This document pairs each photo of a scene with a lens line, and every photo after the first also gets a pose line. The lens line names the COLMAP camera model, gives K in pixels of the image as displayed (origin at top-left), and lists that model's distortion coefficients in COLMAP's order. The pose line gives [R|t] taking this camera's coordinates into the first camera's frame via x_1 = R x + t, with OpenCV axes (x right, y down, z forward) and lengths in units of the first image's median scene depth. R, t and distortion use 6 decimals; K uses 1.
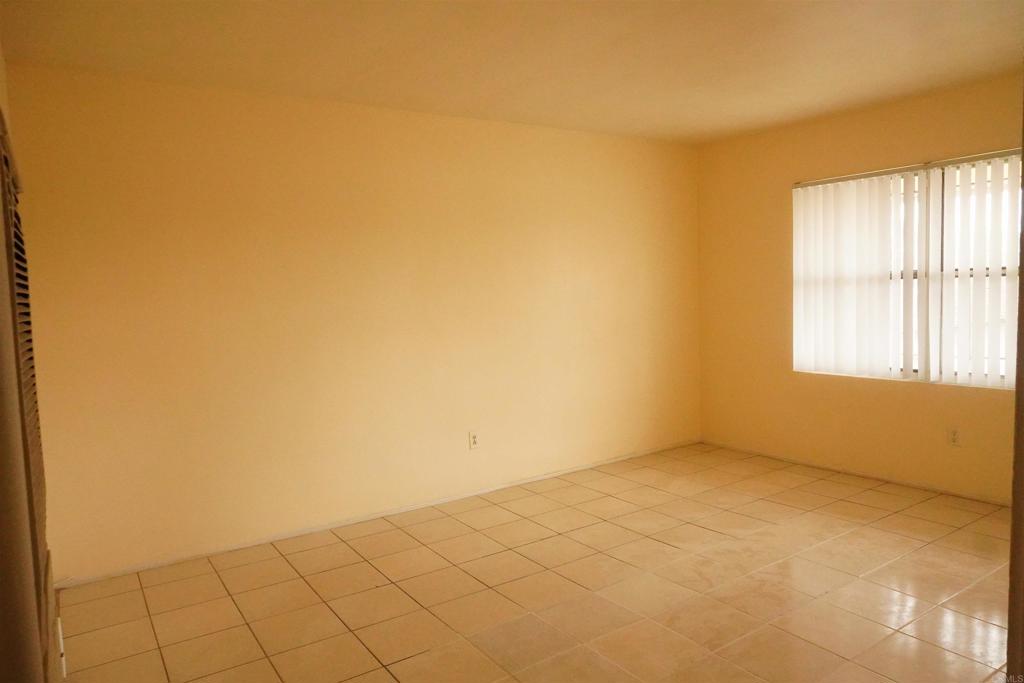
lens RADIAL K [[672.4, 0, 512.0], [0, 672.4, 341.5], [0, 0, 1]] dist [-0.004190, -0.000763]
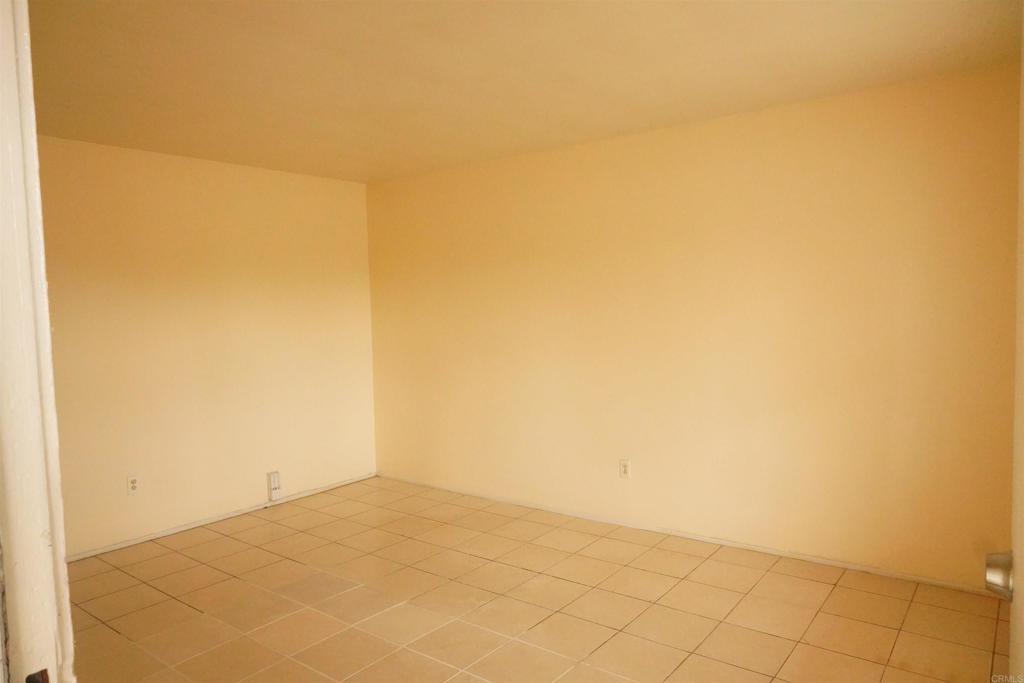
lens RADIAL K [[672.4, 0, 512.0], [0, 672.4, 341.5], [0, 0, 1]] dist [-0.004190, -0.000763]
pose [[0.311132, 0.076489, -0.947284, 0.812989], [-0.049469, 0.996708, 0.064231, -0.092501], [0.949078, 0.026877, 0.313892, 0.550095]]
